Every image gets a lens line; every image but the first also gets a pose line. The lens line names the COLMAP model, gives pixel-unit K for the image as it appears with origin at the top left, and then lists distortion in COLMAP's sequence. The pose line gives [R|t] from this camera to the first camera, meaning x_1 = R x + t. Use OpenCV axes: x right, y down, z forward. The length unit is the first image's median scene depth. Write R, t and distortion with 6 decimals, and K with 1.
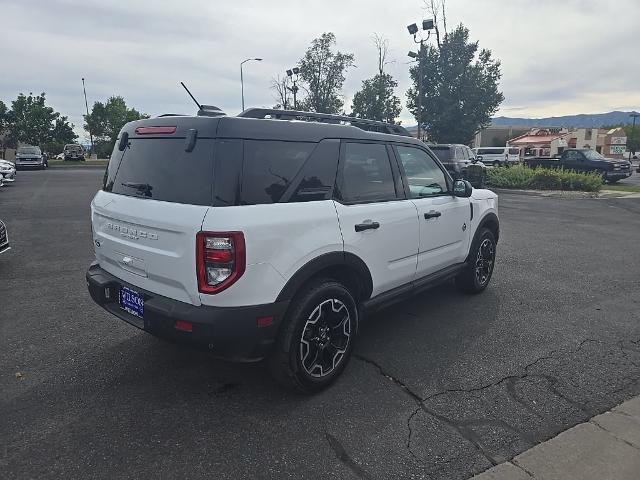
lens RADIAL K [[433.4, 0, 317.5], [0, 433.4, 237.3], [0, 0, 1]] dist [0.058568, -0.038572]
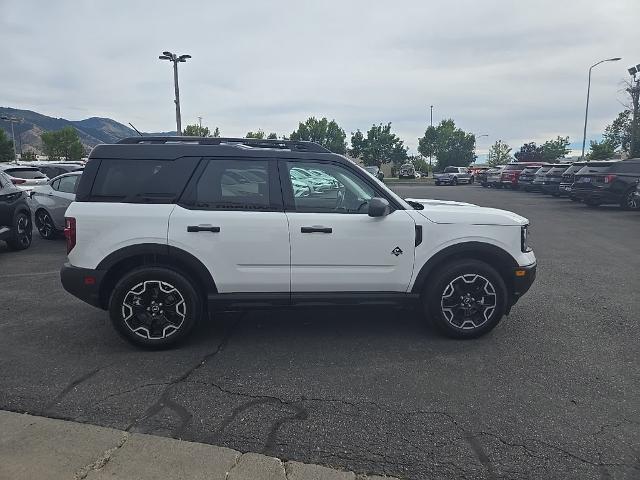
lens RADIAL K [[433.4, 0, 322.2], [0, 433.4, 239.8], [0, 0, 1]] dist [0.058568, -0.038572]
pose [[0.722794, 0.106417, -0.682821, 1.202079], [-0.129780, 0.991395, 0.017131, -0.060282], [0.678768, 0.076234, 0.730385, 0.361303]]
